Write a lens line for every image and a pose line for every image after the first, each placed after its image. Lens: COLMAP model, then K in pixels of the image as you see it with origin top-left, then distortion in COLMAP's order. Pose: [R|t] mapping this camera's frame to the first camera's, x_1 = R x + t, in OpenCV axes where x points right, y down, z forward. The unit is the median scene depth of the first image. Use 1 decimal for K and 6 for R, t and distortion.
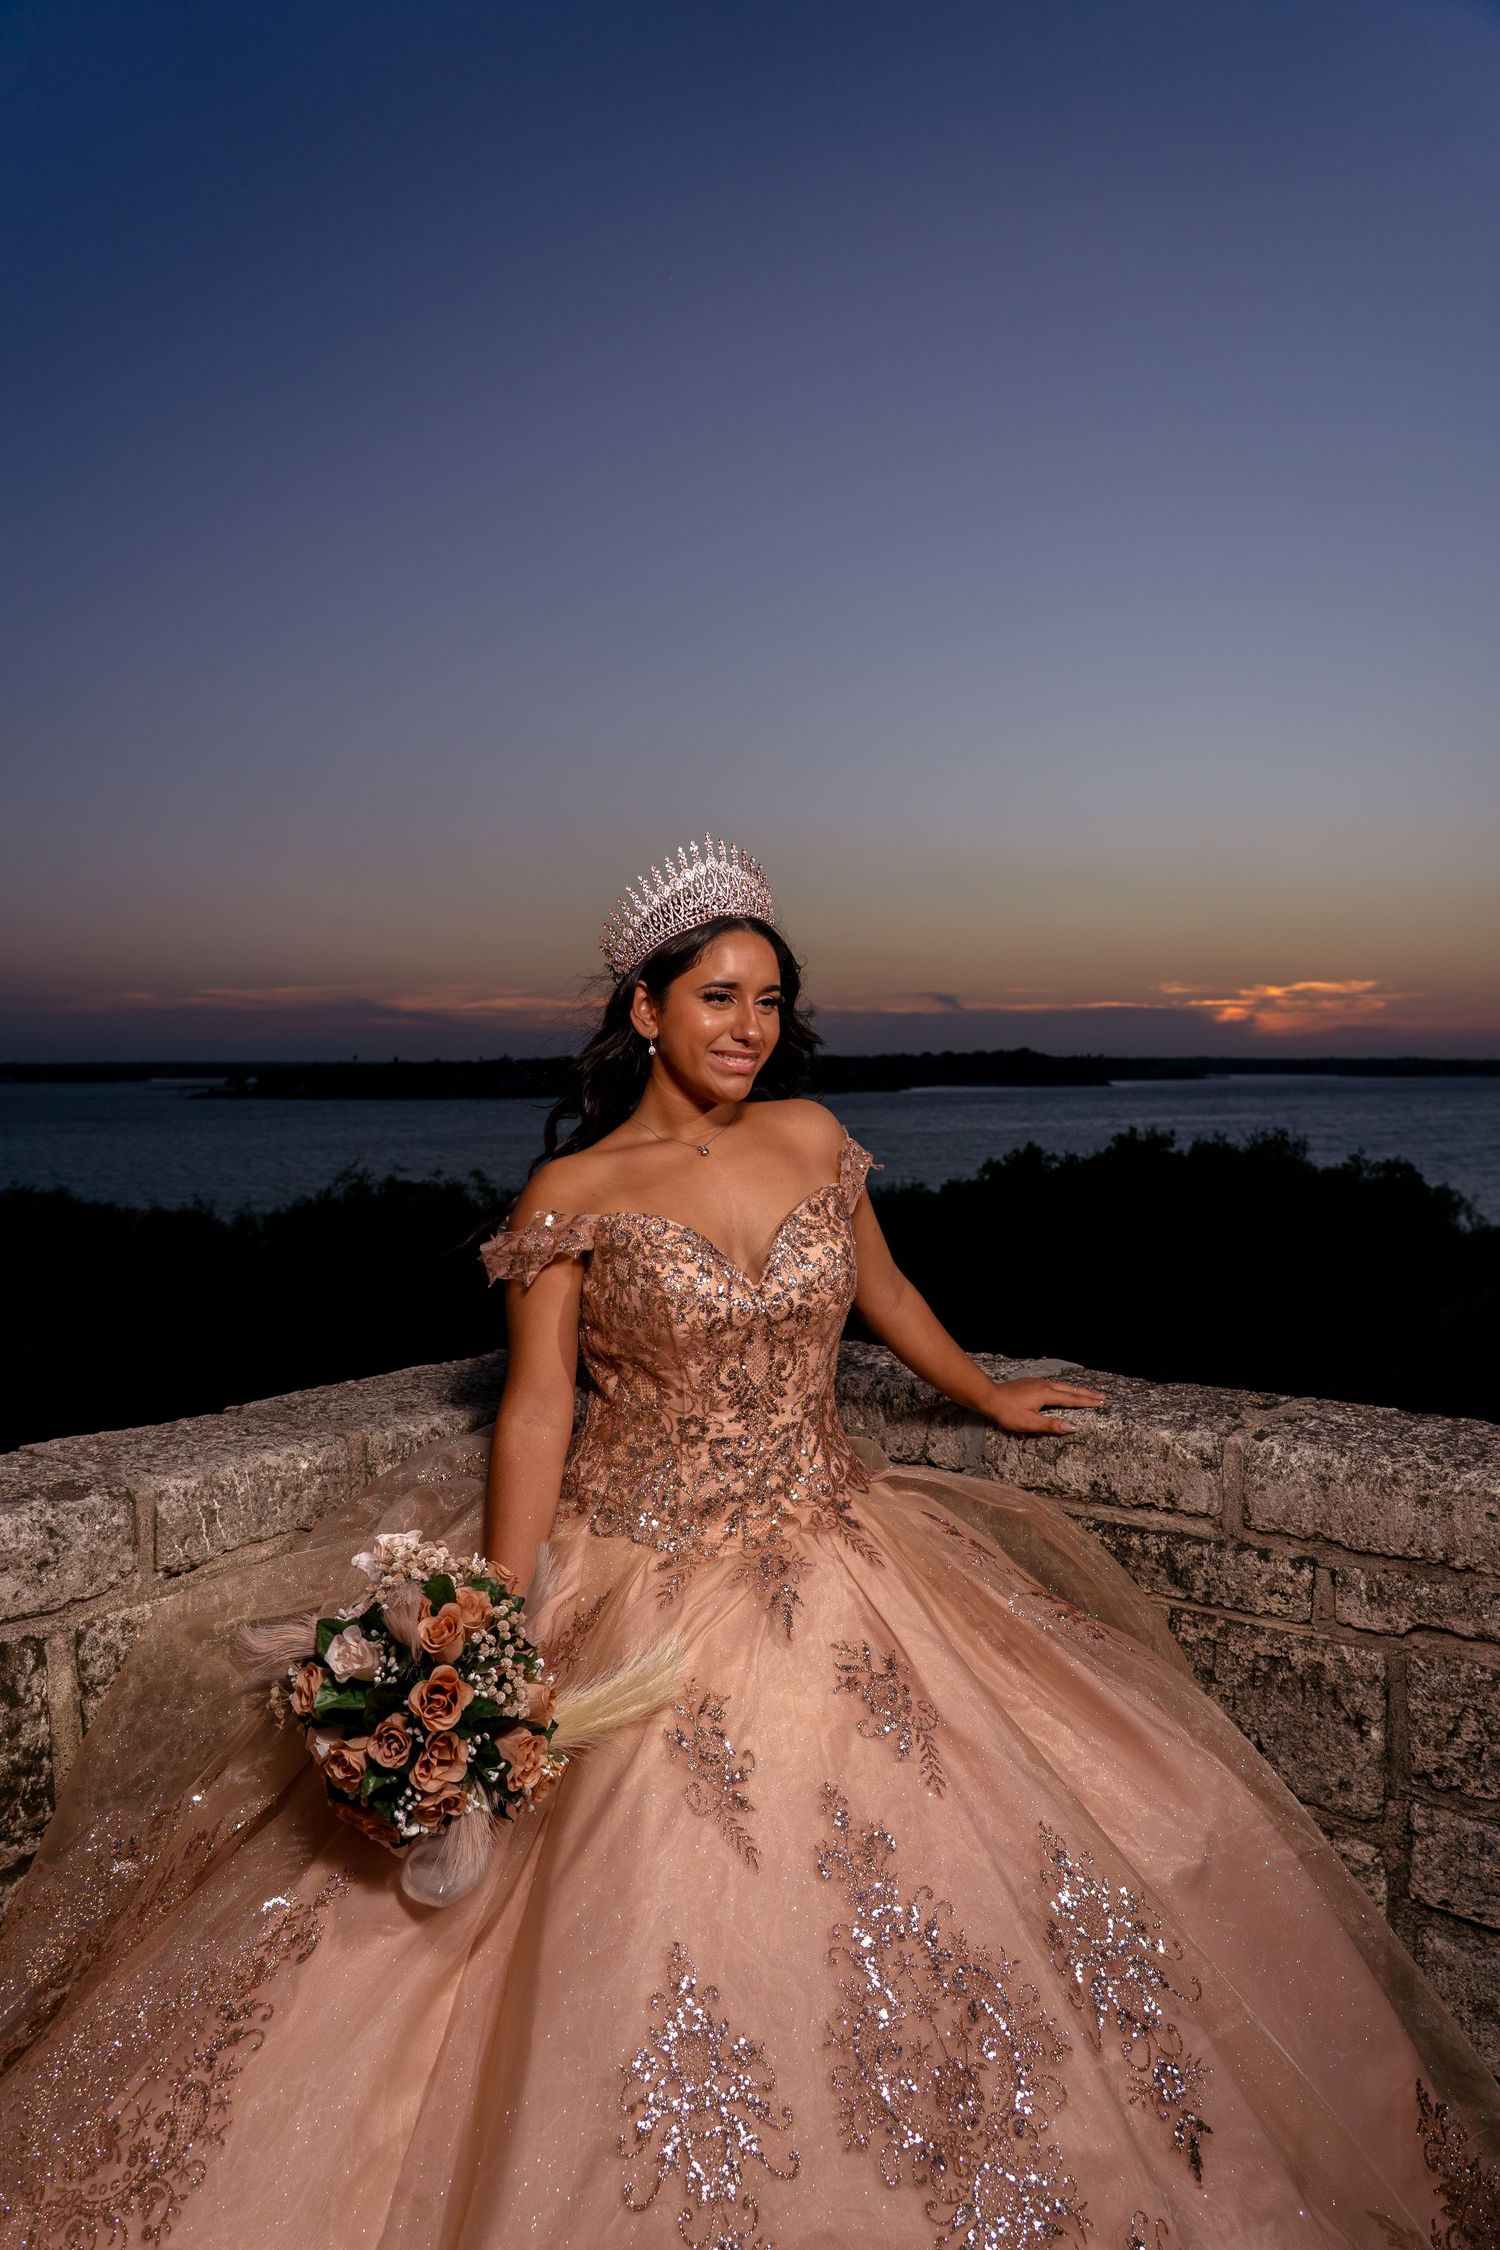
lens RADIAL K [[1633.4, 0, 741.7], [0, 1633.4, 1129.8], [0, 0, 1]] dist [-0.007628, -0.001796]
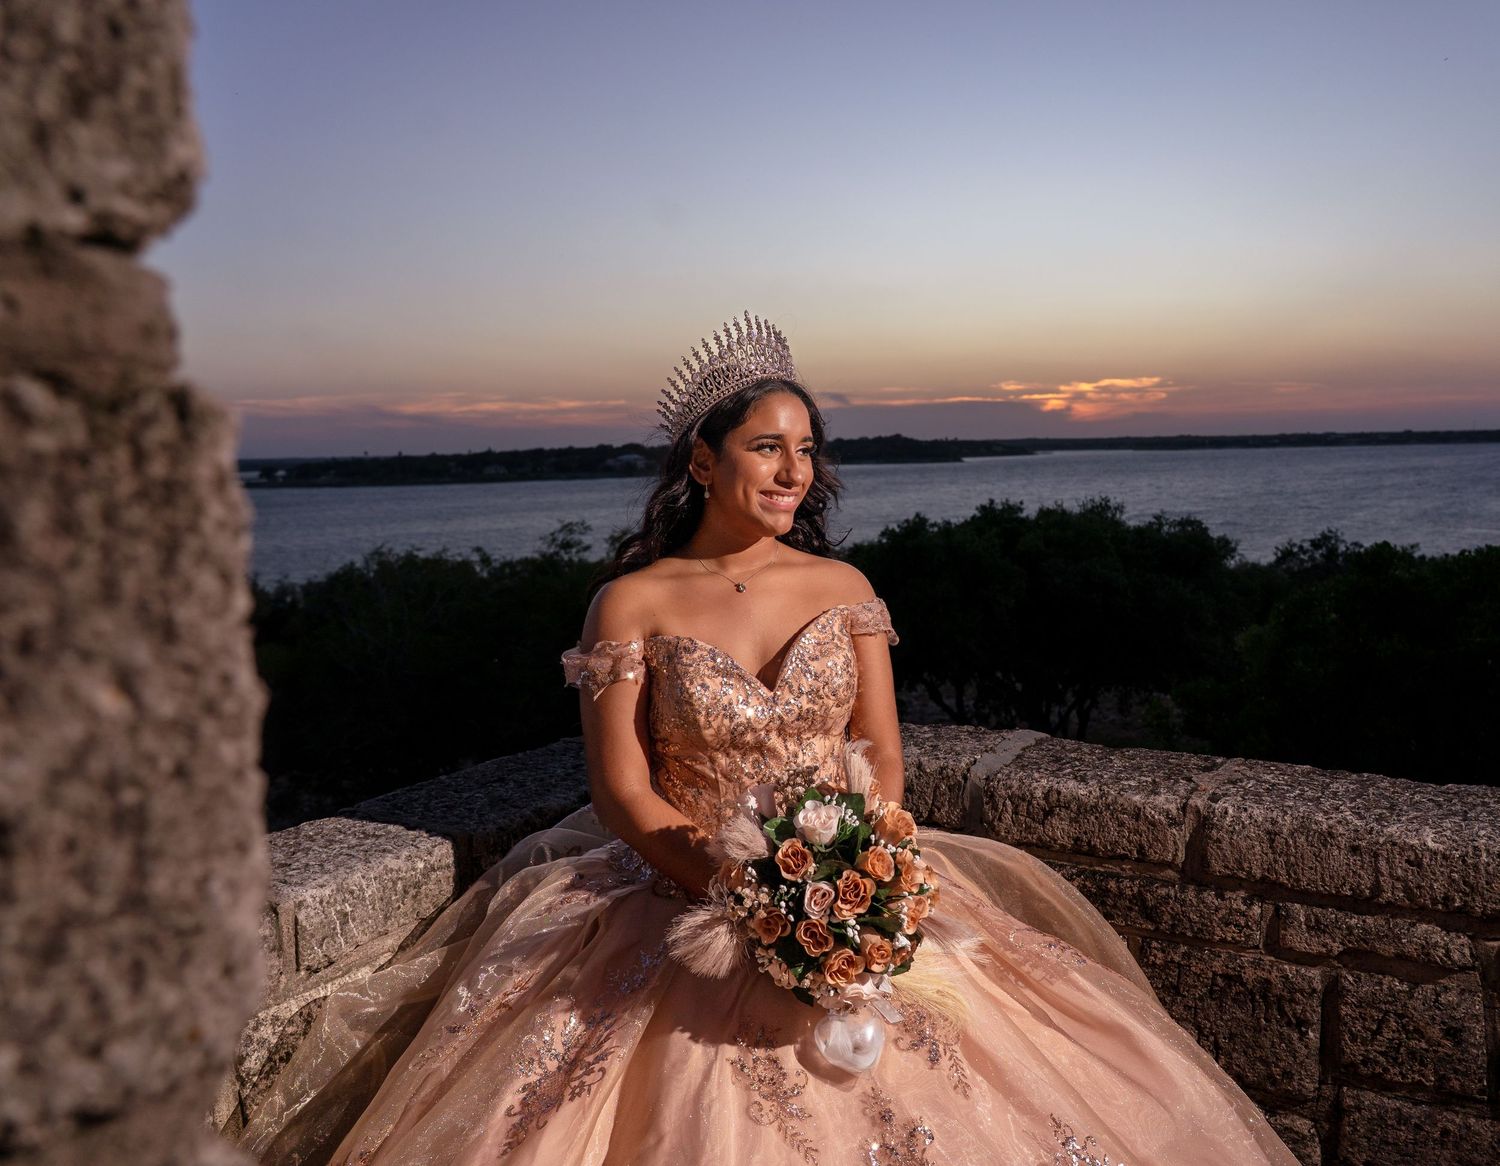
lens RADIAL K [[1271.6, 0, 810.2], [0, 1271.6, 586.3], [0, 0, 1]] dist [-0.008585, 0.006798]
pose [[0.994431, -0.030841, 0.100773, -0.078795], [0.023993, 0.997365, 0.068472, -0.045572], [-0.102619, -0.065672, 0.992551, 0.093574]]
